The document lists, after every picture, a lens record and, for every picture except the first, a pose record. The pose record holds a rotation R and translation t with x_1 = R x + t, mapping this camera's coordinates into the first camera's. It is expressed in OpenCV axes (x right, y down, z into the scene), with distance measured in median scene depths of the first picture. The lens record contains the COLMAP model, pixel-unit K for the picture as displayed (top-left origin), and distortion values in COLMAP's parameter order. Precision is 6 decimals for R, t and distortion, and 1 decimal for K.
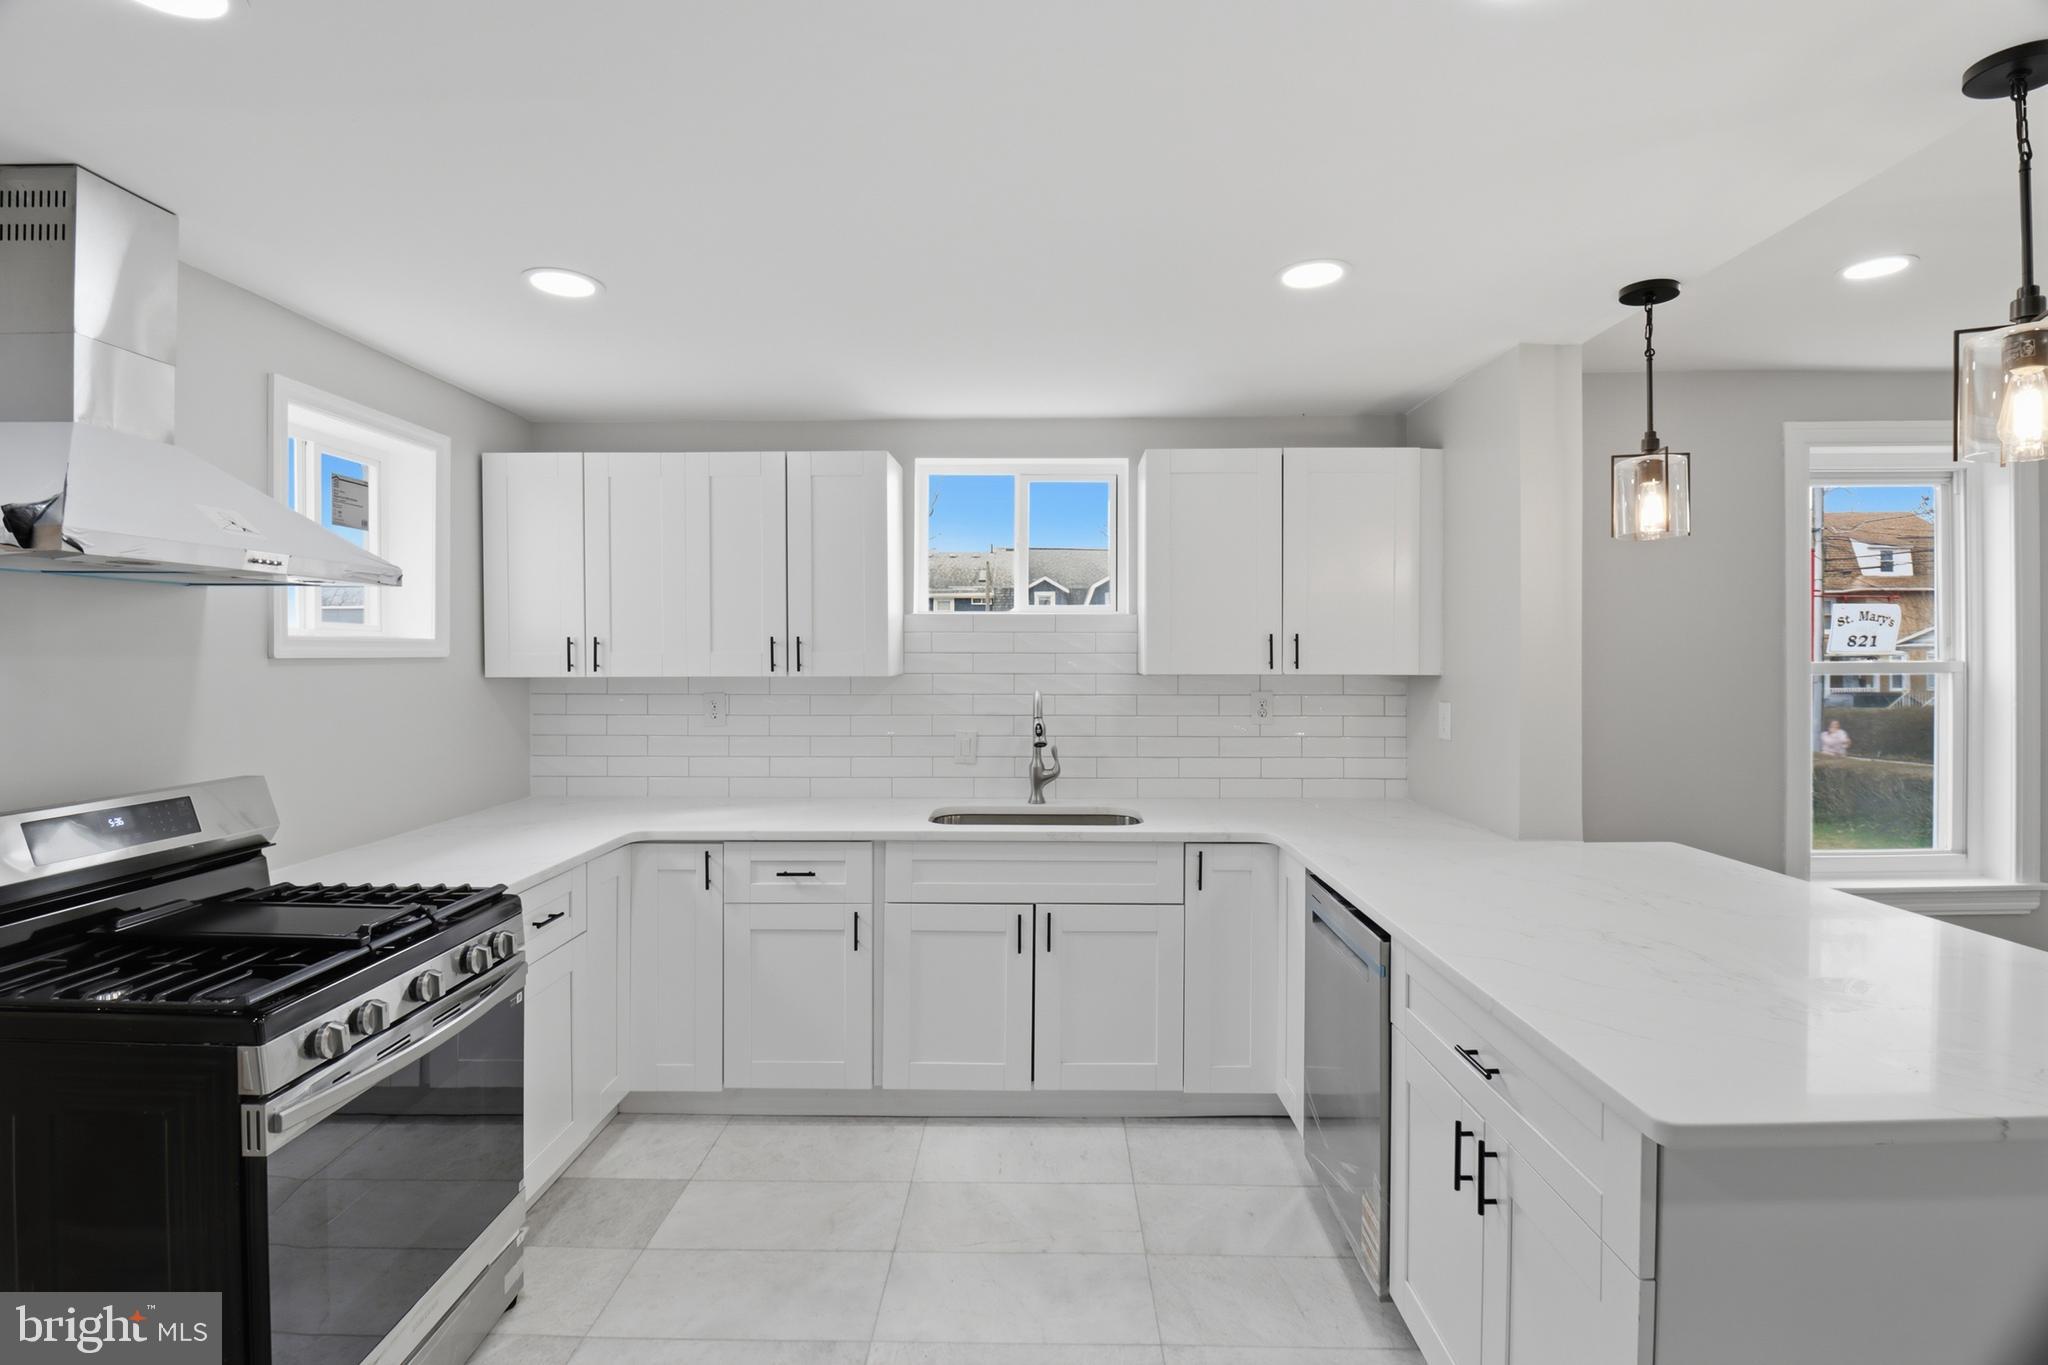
lens RADIAL K [[960.3, 0, 1025.3], [0, 960.3, 658.8], [0, 0, 1]] dist [0.002311, -0.014188]
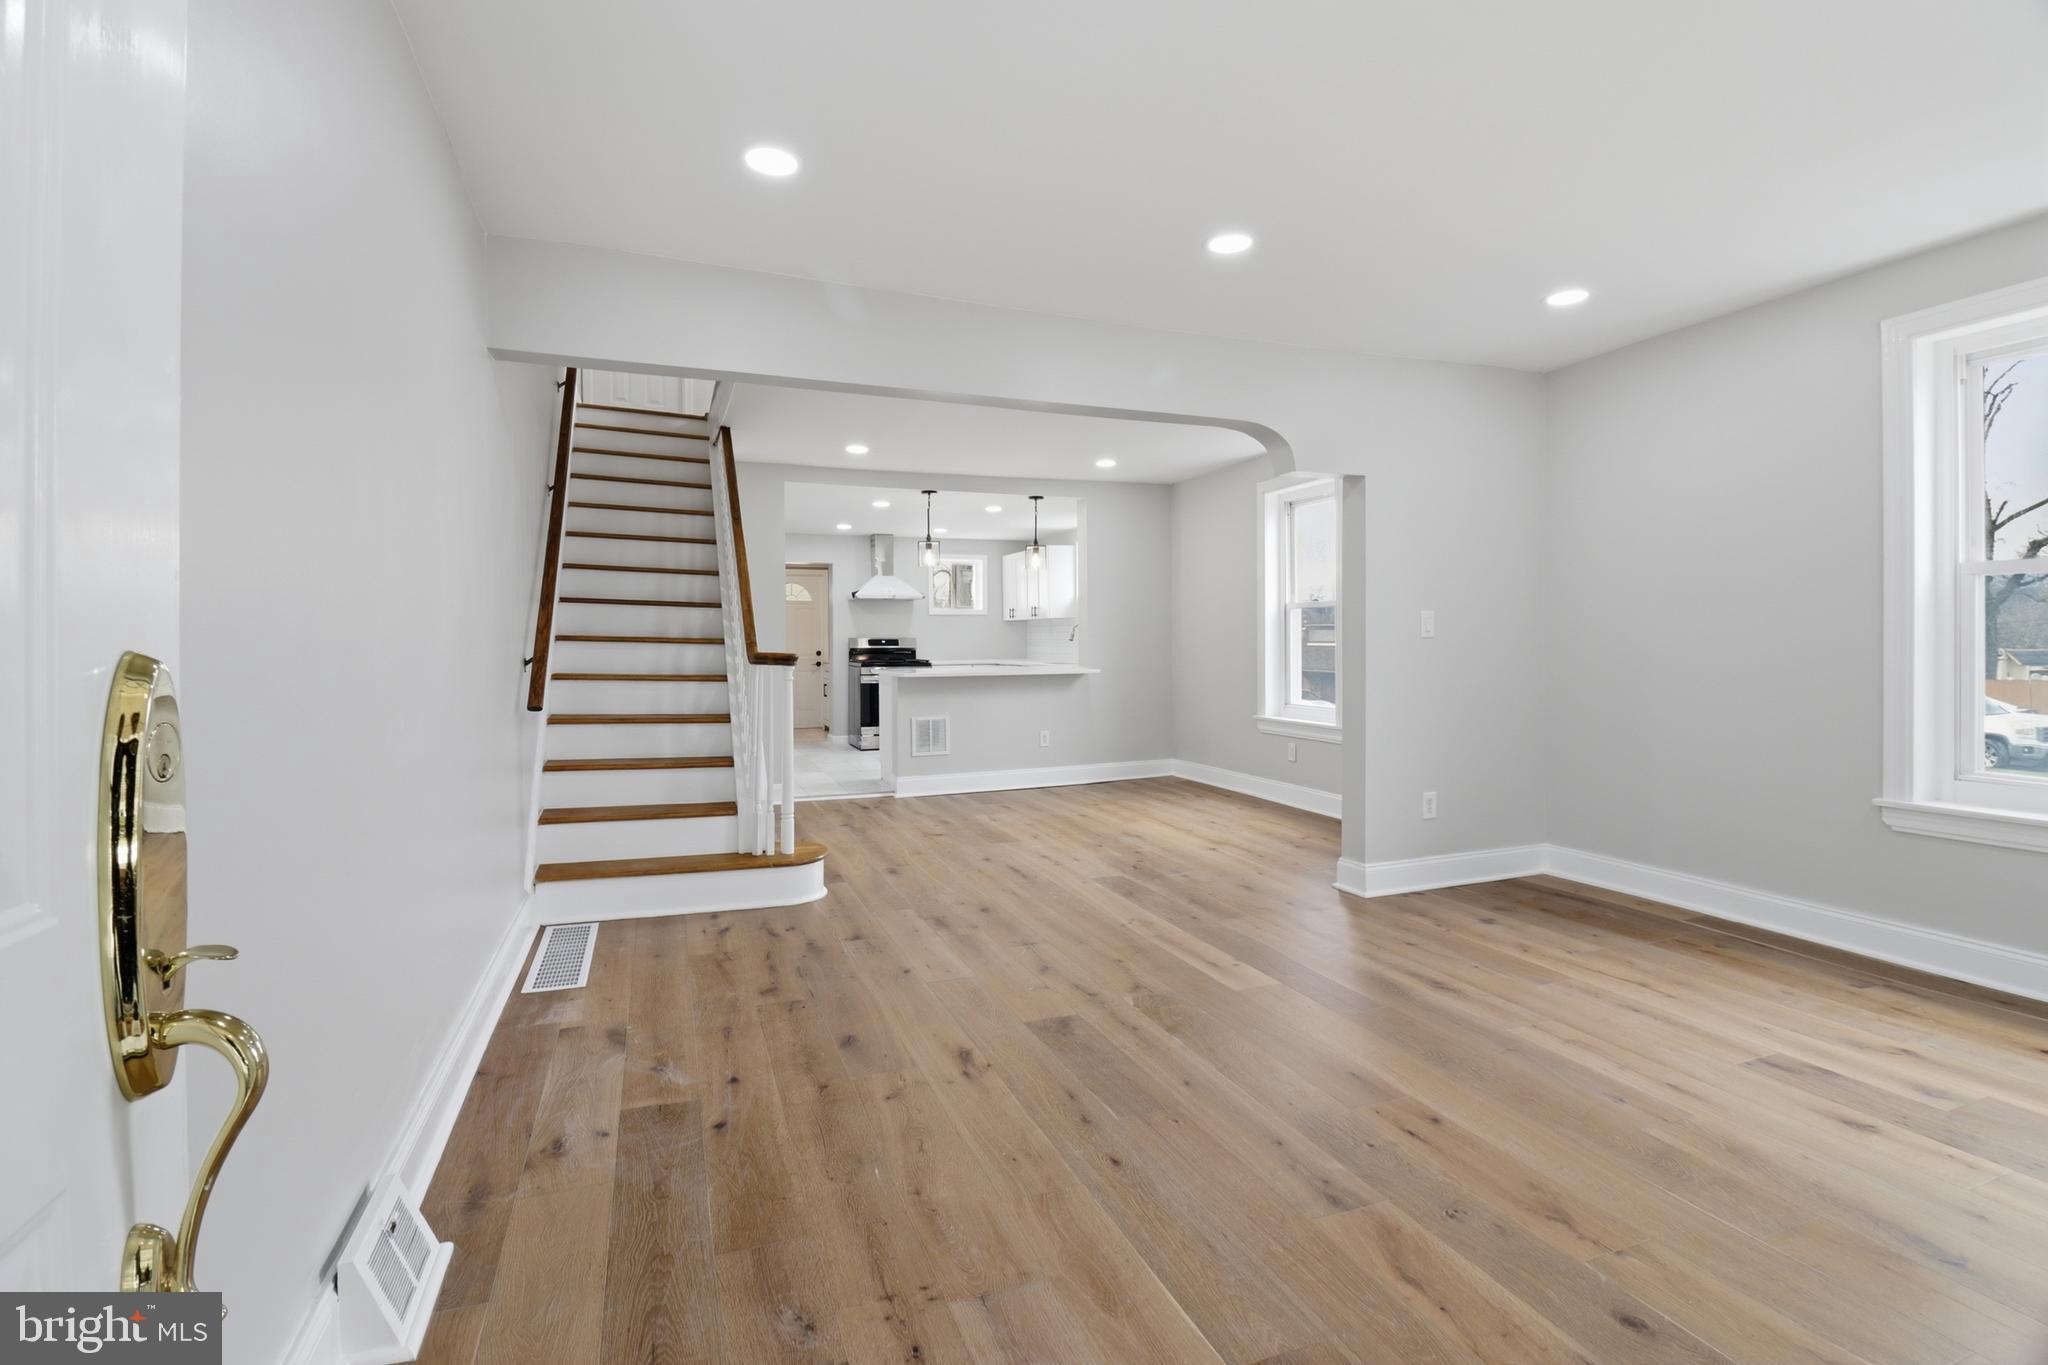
lens RADIAL K [[960.3, 0, 1029.4], [0, 960.3, 646.7], [0, 0, 1]] dist [0.002311, -0.014188]
pose [[0.369154, 0.008172, -0.929332, 2.747038], [0.002300, 0.999950, 0.009706, 0.080901], [0.929366, -0.005721, 0.369116, -0.203262]]
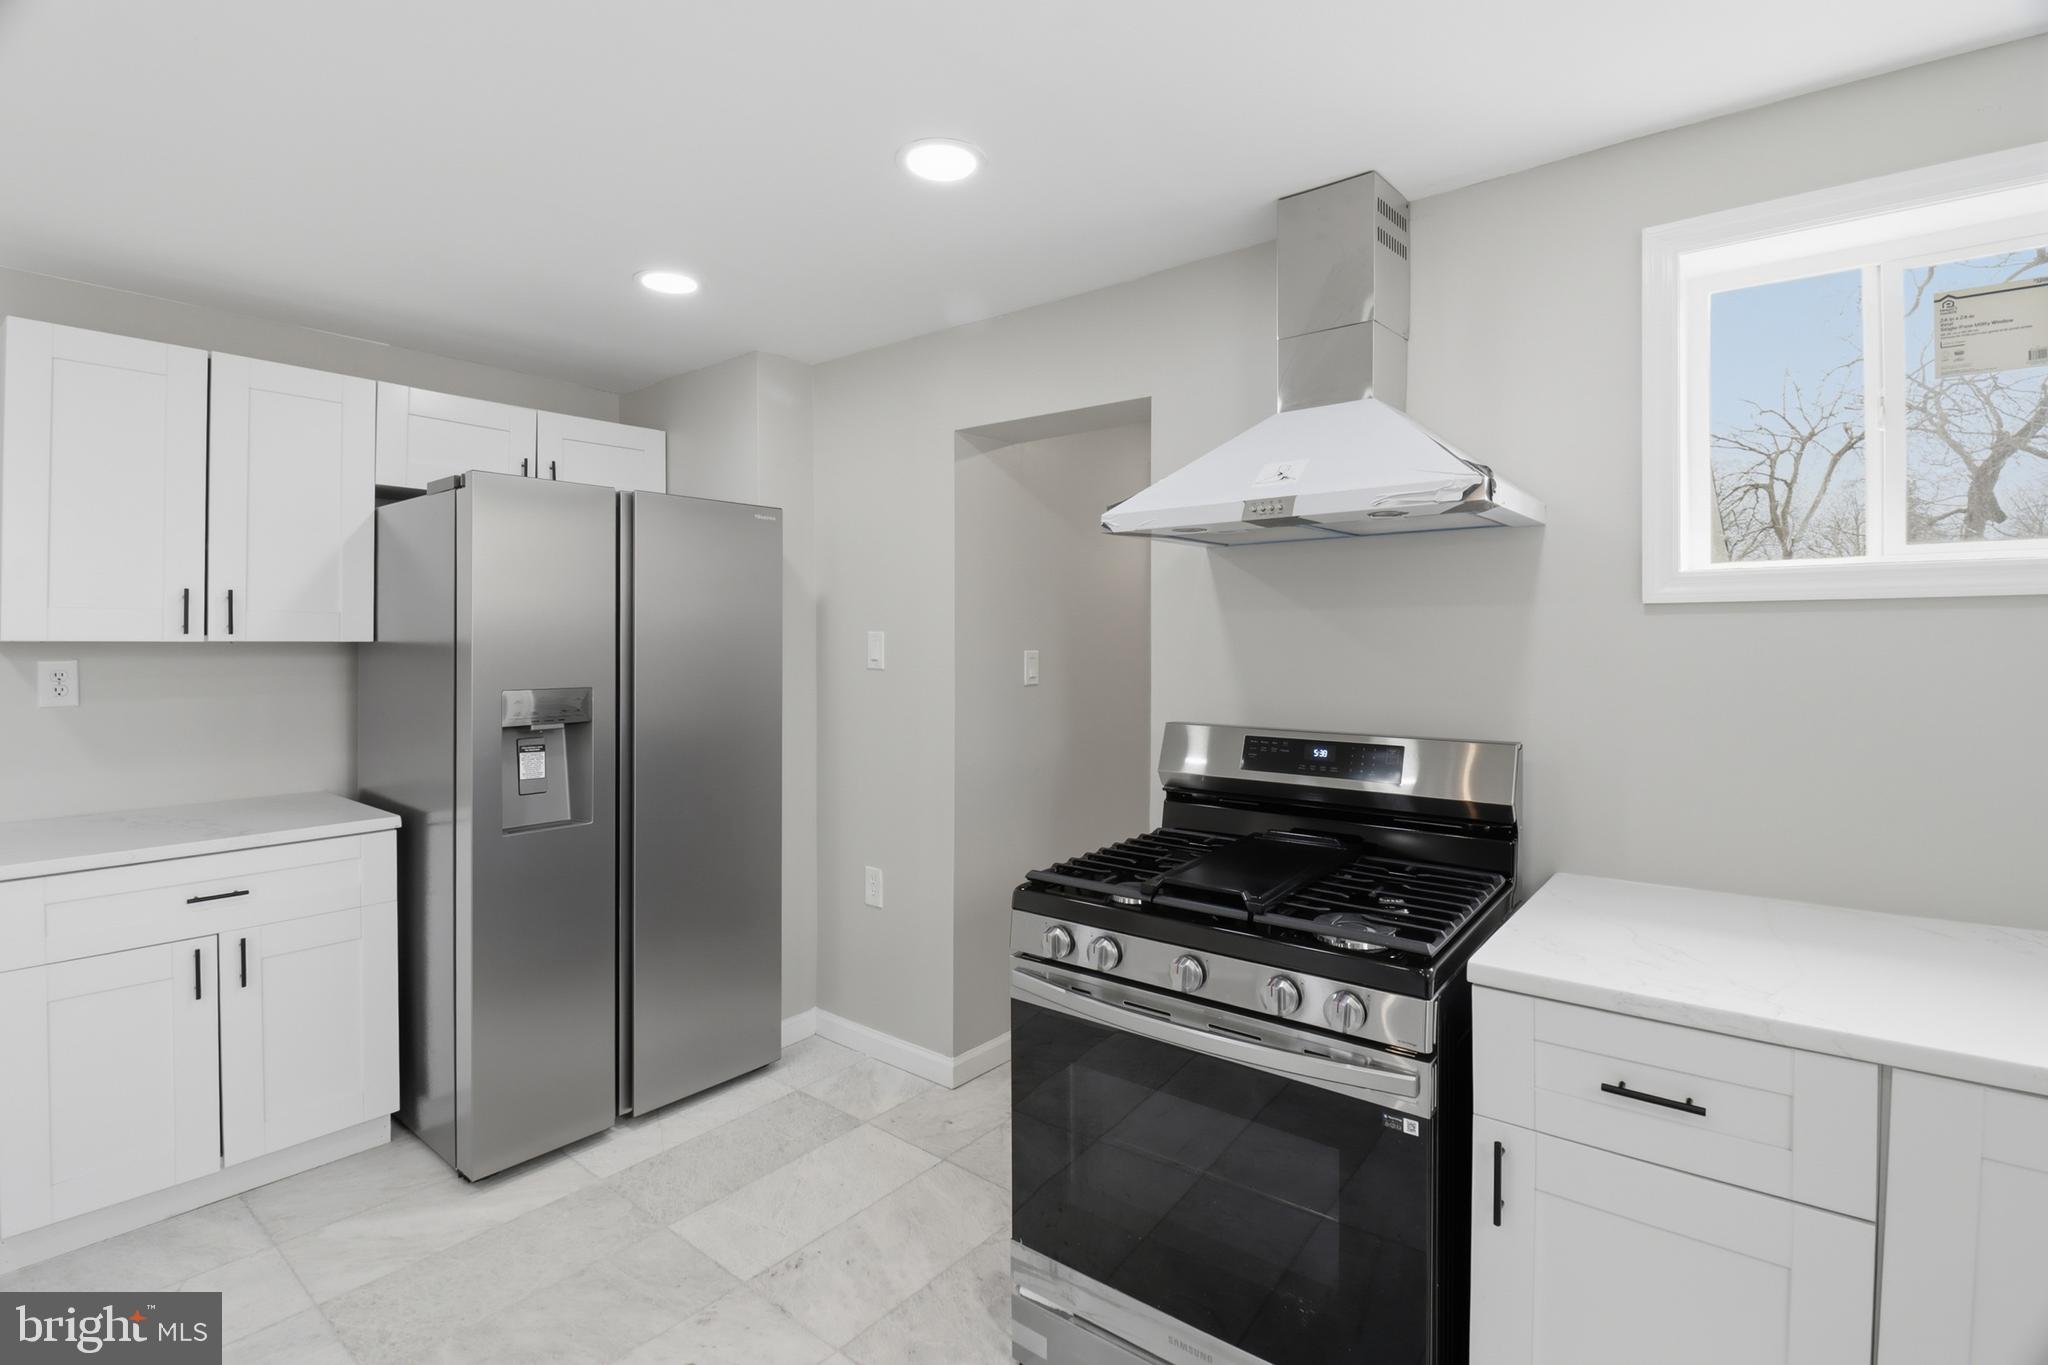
lens RADIAL K [[960.3, 0, 1014.9], [0, 960.3, 637.3], [0, 0, 1]] dist [0.002311, -0.014188]
pose [[-0.624479, 0.002040, -0.781039, 0.090351], [0.002407, 0.999997, 0.000687, 0.017402], [0.781038, -0.001451, -0.624482, 0.795119]]
